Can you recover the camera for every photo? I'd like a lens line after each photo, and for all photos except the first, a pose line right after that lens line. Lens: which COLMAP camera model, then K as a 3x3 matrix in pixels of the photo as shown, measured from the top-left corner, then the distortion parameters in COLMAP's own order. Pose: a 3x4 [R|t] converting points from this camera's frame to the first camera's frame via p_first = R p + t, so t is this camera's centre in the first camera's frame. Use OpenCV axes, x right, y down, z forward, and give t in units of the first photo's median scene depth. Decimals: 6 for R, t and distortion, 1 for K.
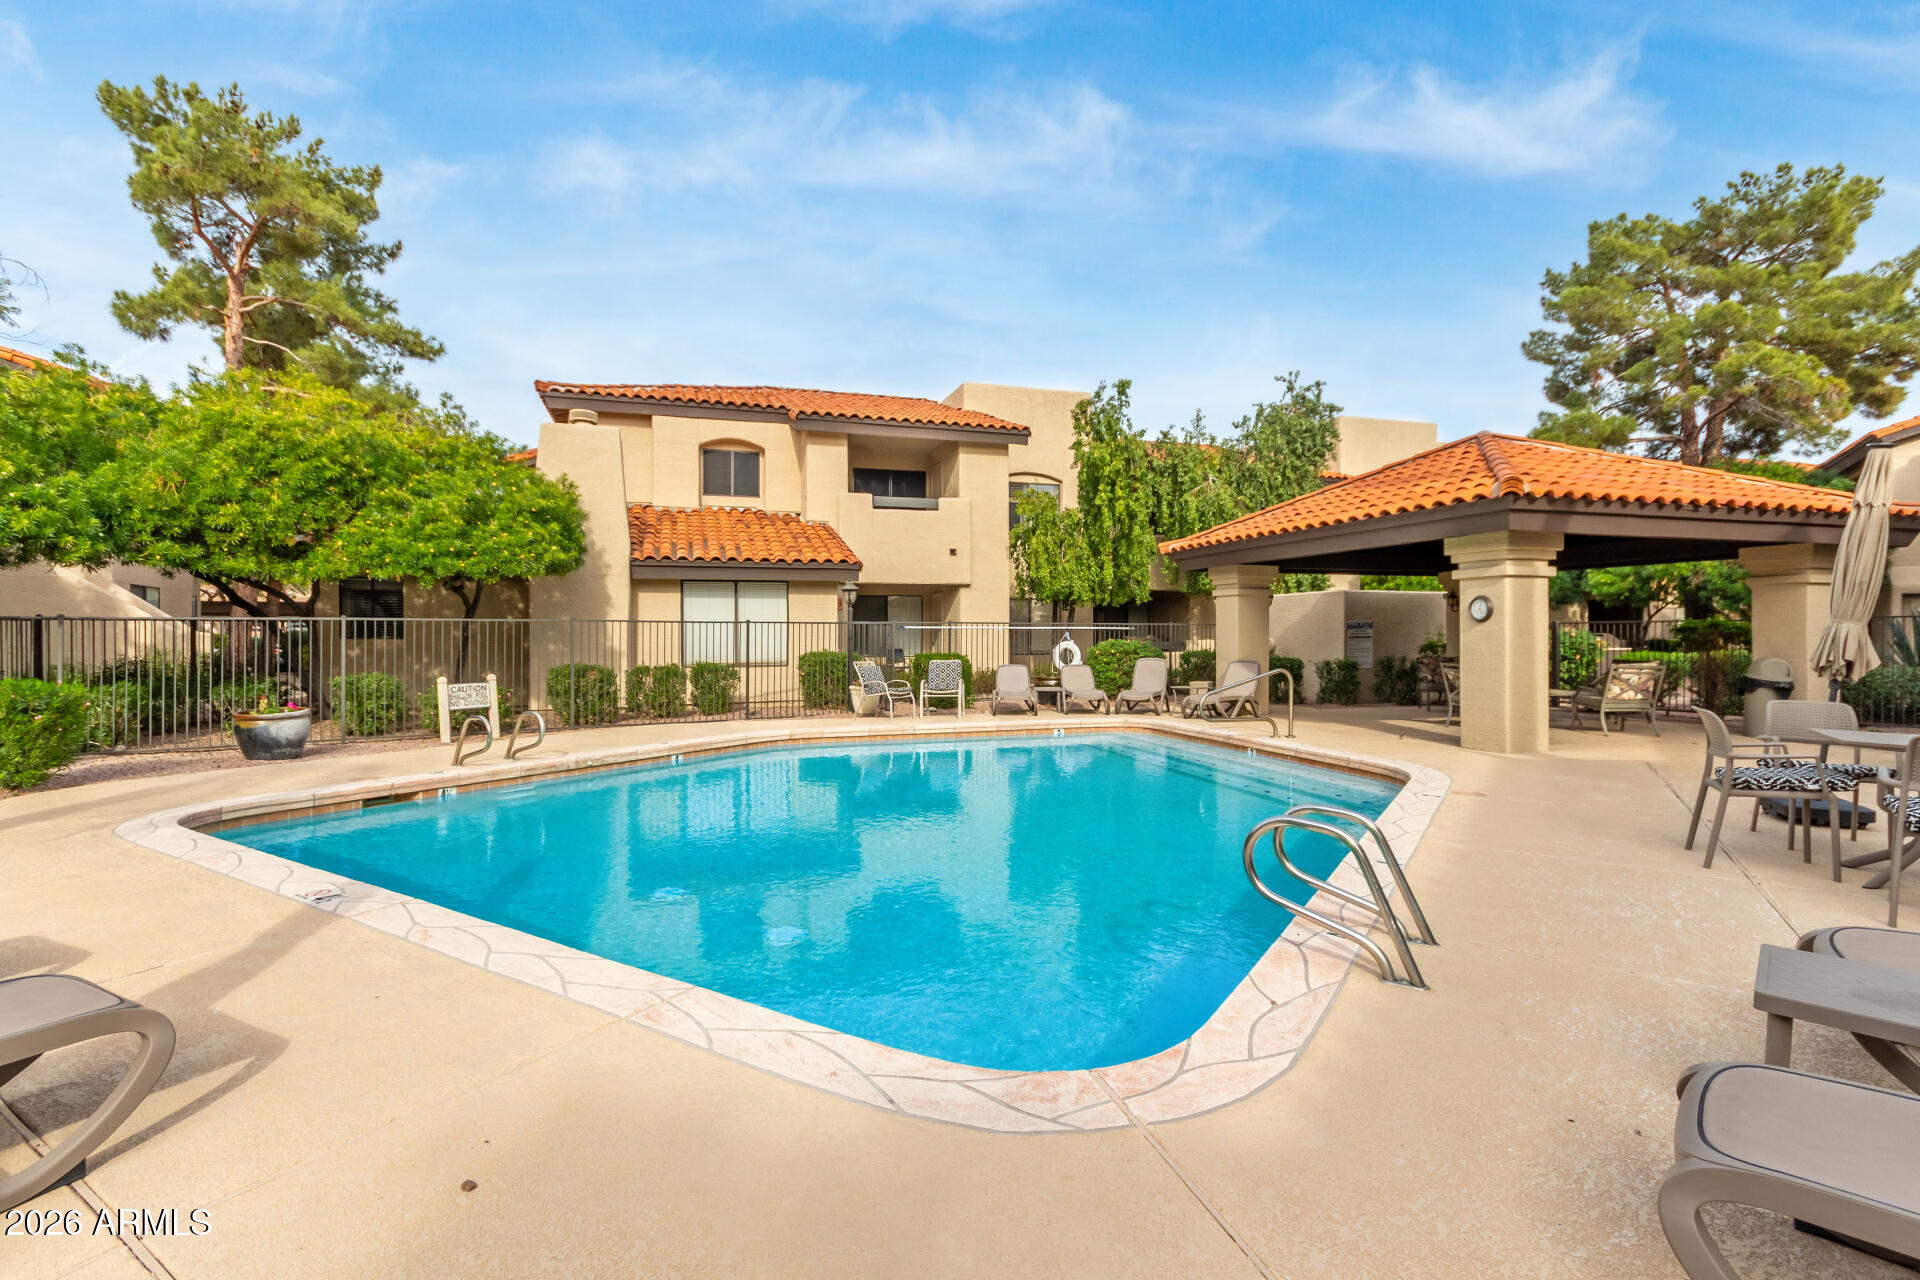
lens RADIAL K [[901.8, 0, 957.3], [0, 901.8, 639.7], [0, 0, 1]] dist [0.012009, 0.000950]
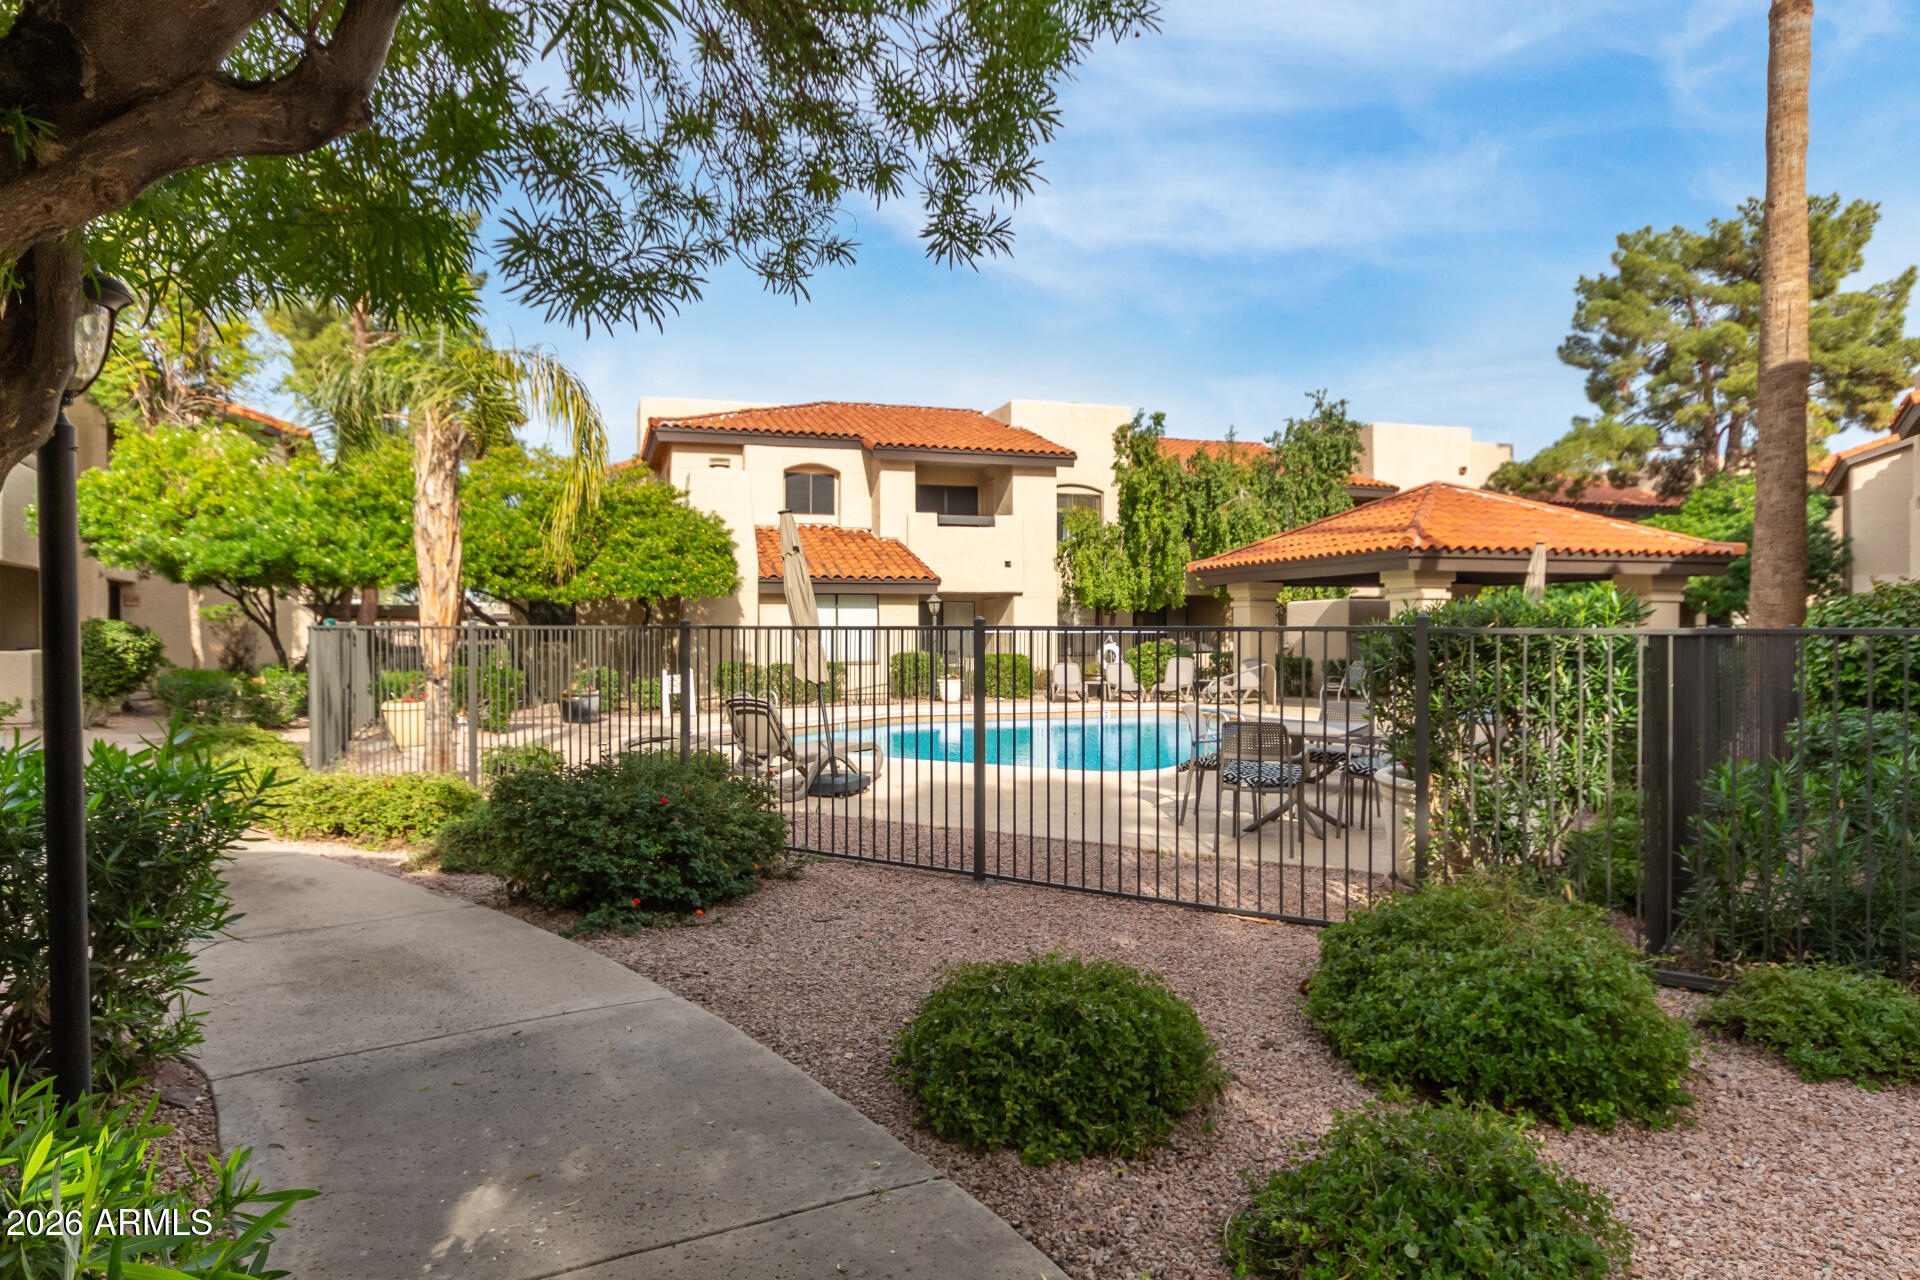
lens RADIAL K [[1156.7, 0, 964.5], [0, 1156.7, 649.5], [0, 0, 1]] dist [0.003515, 0.000551]
pose [[0.999996, -0.000303, 0.002744, -0.060511], [0.000282, 0.999972, 0.007490, -0.001468], [-0.002746, -0.007489, 0.999968, -0.428995]]
